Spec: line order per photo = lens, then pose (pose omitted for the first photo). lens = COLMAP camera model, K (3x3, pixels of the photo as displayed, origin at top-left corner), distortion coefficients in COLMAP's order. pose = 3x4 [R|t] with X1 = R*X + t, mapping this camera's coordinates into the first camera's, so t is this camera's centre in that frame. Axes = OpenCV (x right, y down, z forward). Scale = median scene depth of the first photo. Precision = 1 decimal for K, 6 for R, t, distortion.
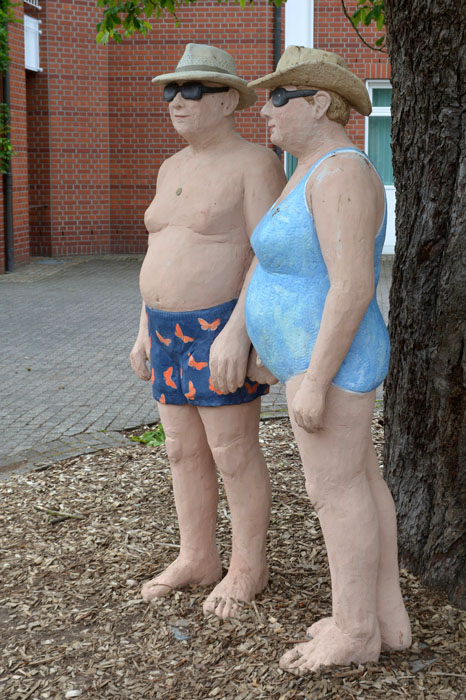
lens RADIAL K [[1027.2, 0, 236.5], [0, 1027.2, 348.7], [0, 0, 1]] dist [-0.143205, 0.000000]
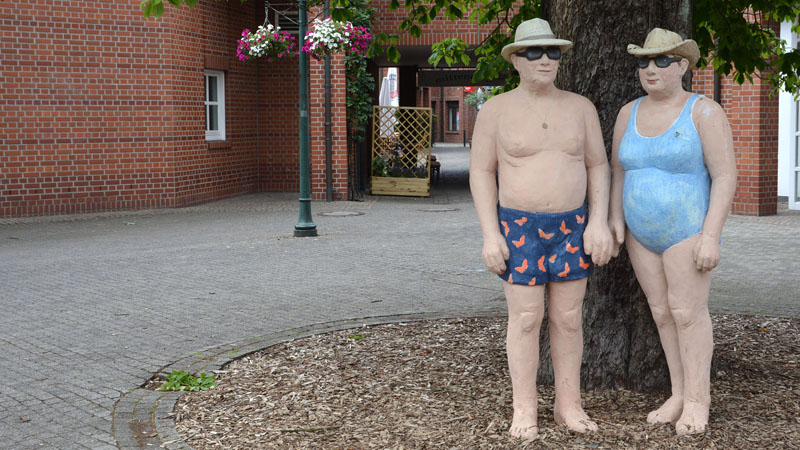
lens RADIAL K [[1198.2, 0, 406.0], [0, 1198.2, 221.1], [0, 0, 1]] dist [-0.101837, 0.000000]
pose [[0.688219, -0.072835, 0.721837, -1.355785], [0.141435, 0.989328, -0.035022, 0.002598], [-0.711583, 0.126195, 0.691176, 0.042800]]
